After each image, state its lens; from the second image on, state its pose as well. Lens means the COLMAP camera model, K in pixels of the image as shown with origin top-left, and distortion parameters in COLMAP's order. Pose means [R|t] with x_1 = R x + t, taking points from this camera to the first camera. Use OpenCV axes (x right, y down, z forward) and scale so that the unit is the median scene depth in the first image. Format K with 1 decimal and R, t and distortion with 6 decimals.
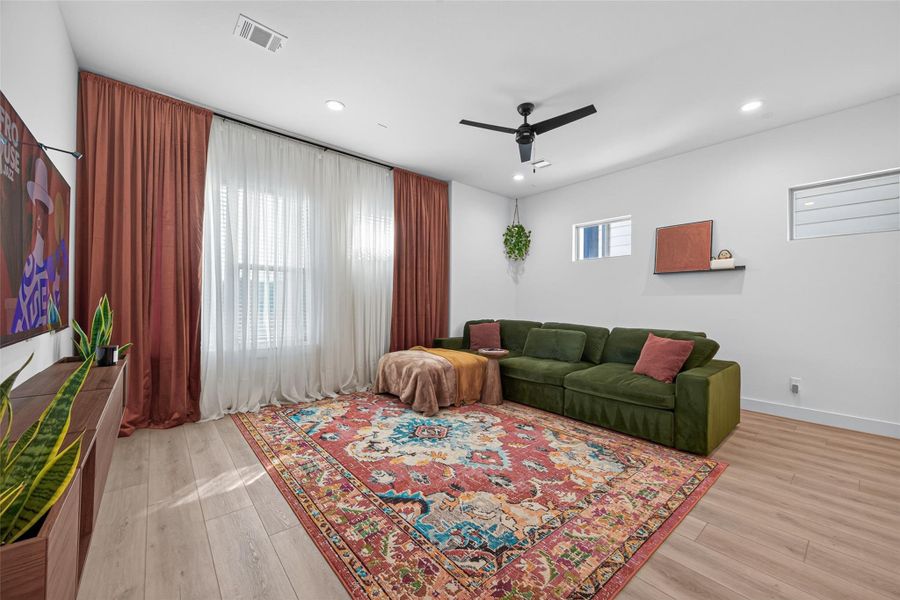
lens RADIAL K [[354.0, 0, 452.4], [0, 354.0, 298.5], [0, 0, 1]] dist [0.011250, -0.001953]
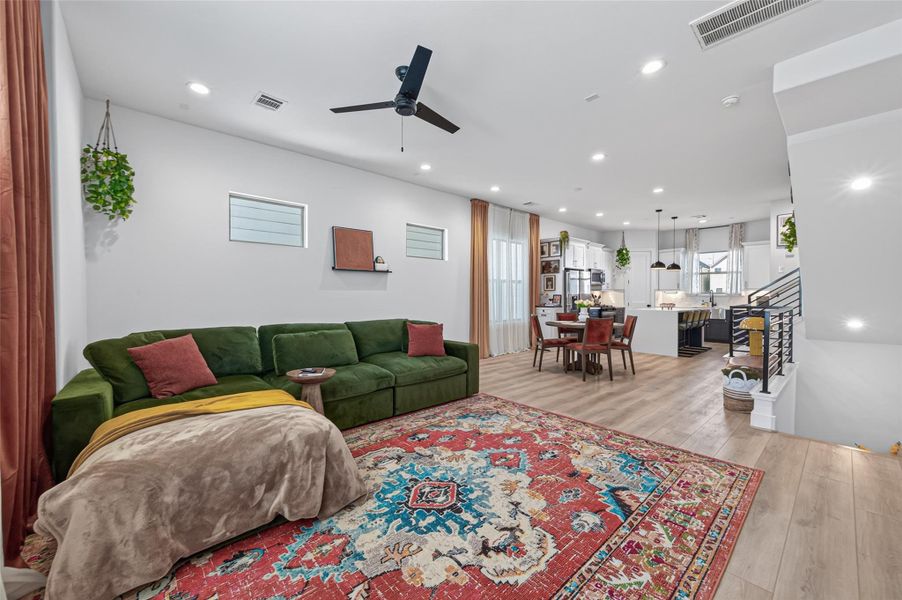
lens RADIAL K [[354.8, 0, 450.7], [0, 354.8, 300.2], [0, 0, 1]] dist [0.011250, -0.001953]
pose [[-0.040806, -0.022260, 0.998919, -0.853234], [-0.012313, 0.999687, 0.021774, -0.008145], [-0.999091, -0.011411, -0.041067, 1.174742]]
